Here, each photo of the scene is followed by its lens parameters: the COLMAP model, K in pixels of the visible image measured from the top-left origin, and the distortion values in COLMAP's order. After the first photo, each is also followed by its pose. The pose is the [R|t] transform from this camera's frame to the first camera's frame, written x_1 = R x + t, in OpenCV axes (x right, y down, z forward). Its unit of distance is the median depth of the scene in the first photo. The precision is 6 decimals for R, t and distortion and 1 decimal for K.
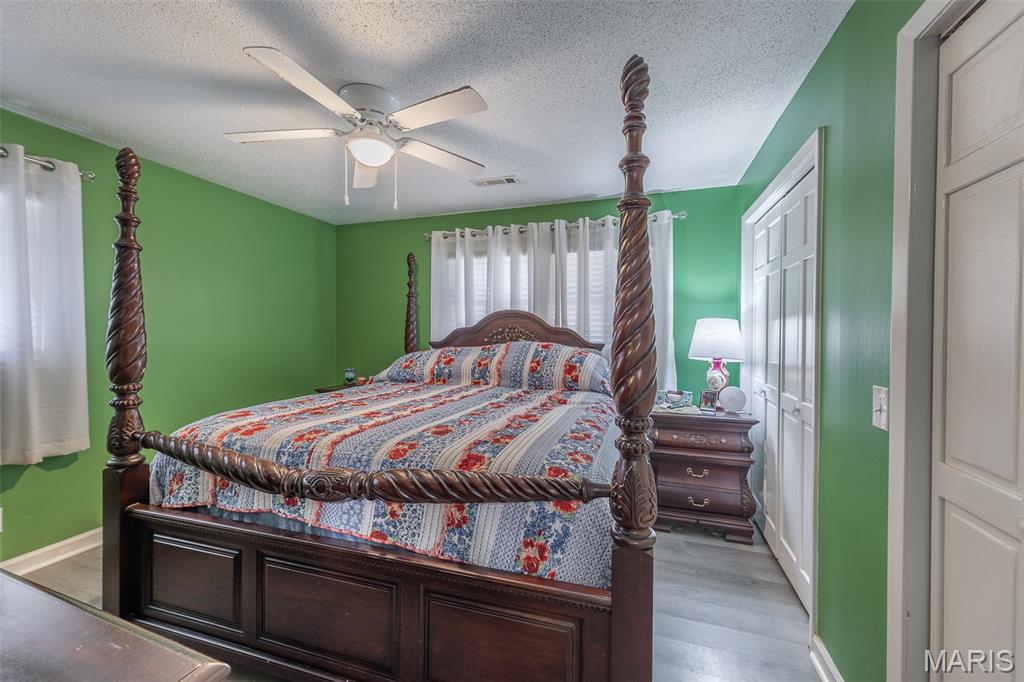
lens RADIAL K [[407.0, 0, 518.8], [0, 407.0, 337.5], [0, 0, 1]] dist [0.008279, -0.000826]
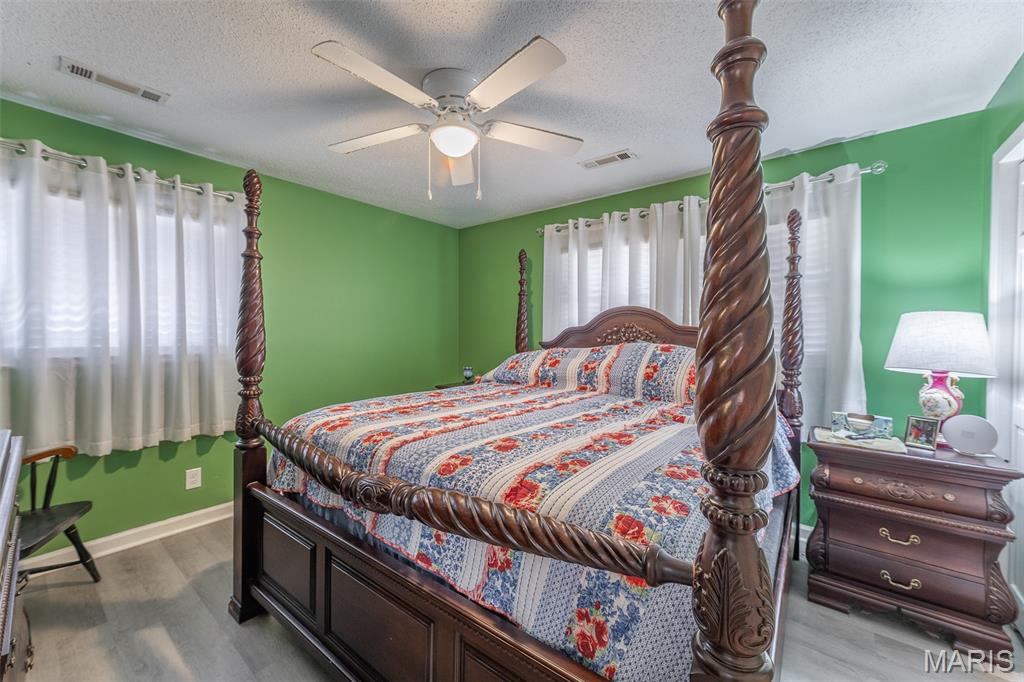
lens RADIAL K [[407.0, 0, 508.8], [0, 407.0, 337.9], [0, 0, 1]] dist [0.008279, -0.000826]
pose [[0.931411, 0.006518, -0.363910, 0.110048], [-0.006426, 0.999978, 0.001464, 0.000114], [0.363912, 0.000975, 0.931433, 0.173042]]
